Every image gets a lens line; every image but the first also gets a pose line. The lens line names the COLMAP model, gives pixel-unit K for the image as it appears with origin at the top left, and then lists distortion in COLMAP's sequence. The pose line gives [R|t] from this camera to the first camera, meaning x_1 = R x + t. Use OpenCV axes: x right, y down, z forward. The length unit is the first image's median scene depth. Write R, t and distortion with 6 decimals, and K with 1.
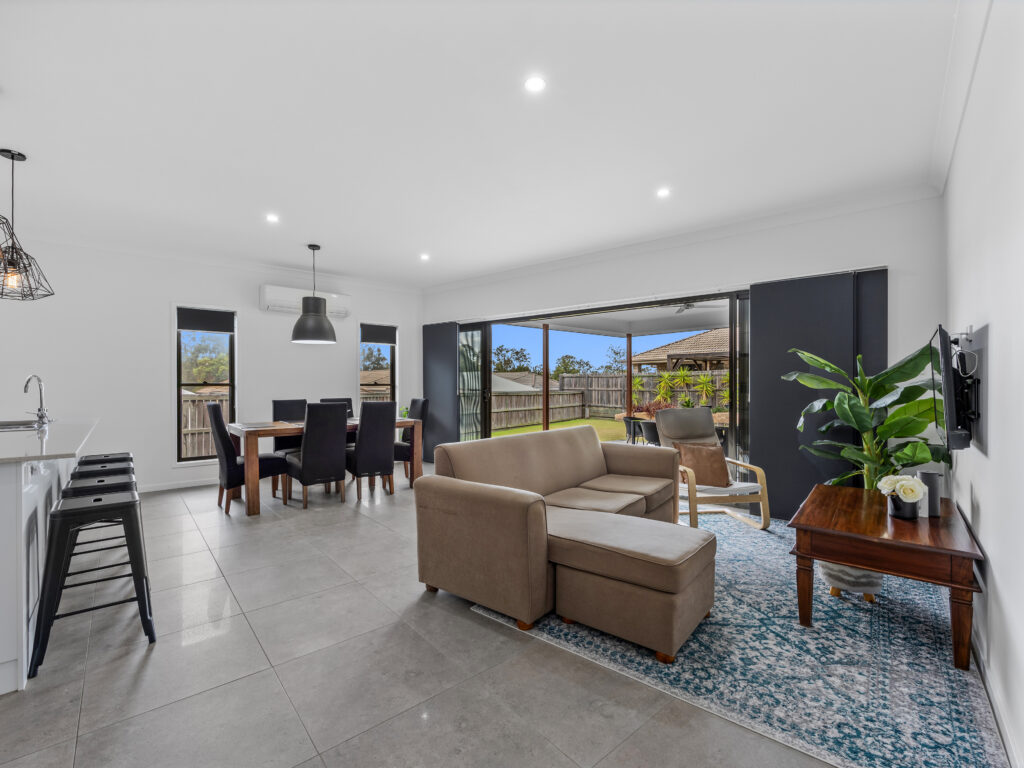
lens RADIAL K [[463.2, 0, 512.2], [0, 463.2, 386.9], [0, 0, 1]] dist [-0.003087, 0.000401]
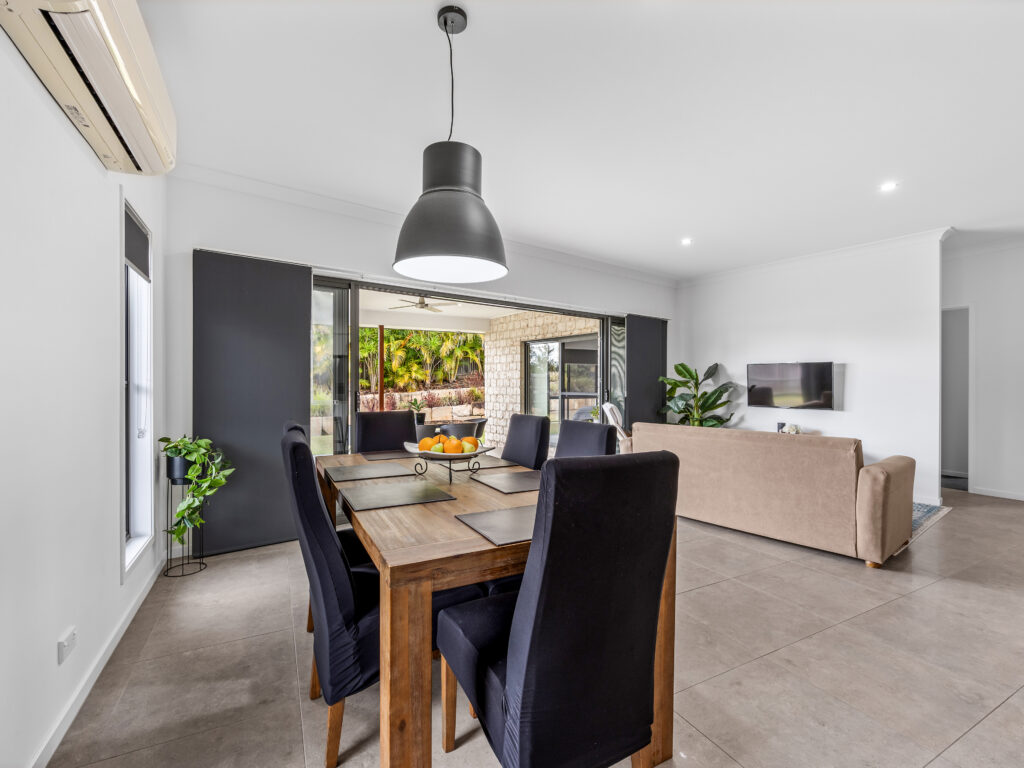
lens RADIAL K [[463.2, 0, 512.2], [0, 463.2, 386.9], [0, 0, 1]] dist [-0.003087, 0.000401]
pose [[0.228606, -0.000852, 0.973519, -0.943099], [0.002921, 0.999996, 0.000189, -0.000093], [-0.973515, 0.002801, 0.228607, 1.022040]]
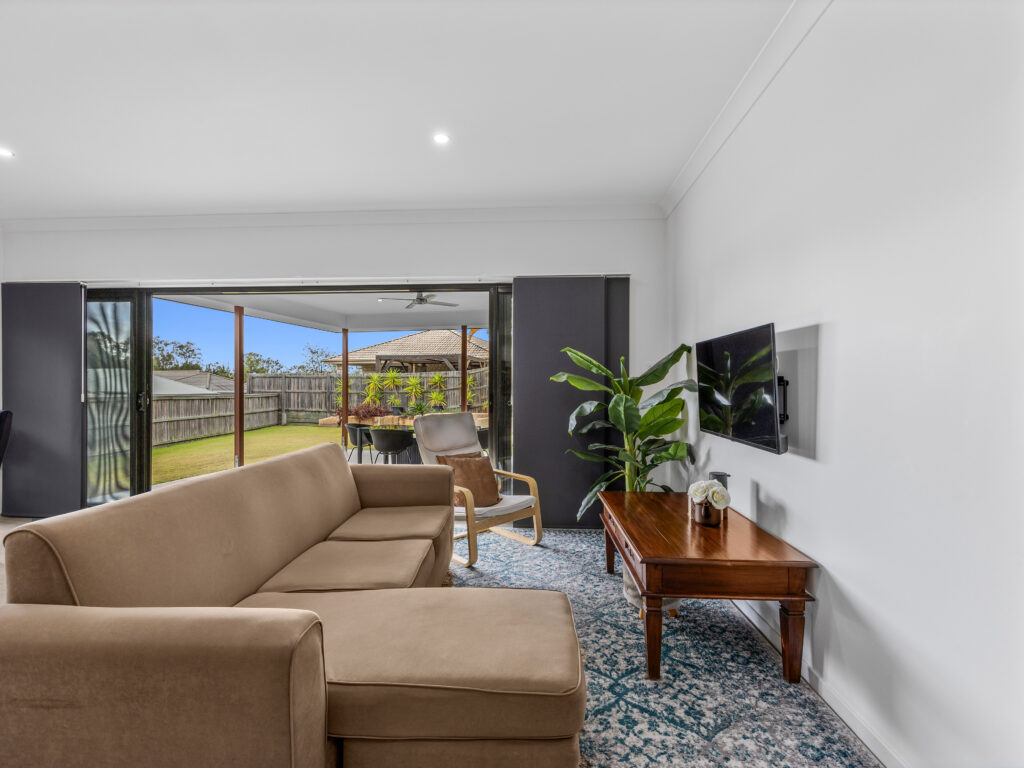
lens RADIAL K [[463.2, 0, 512.2], [0, 463.2, 386.9], [0, 0, 1]] dist [-0.003087, 0.000401]
pose [[0.807674, 0.002708, 0.589623, -0.029318], [-0.000376, 0.999992, -0.004078, 0.000615], [-0.589629, 0.003072, 0.807668, 0.255130]]
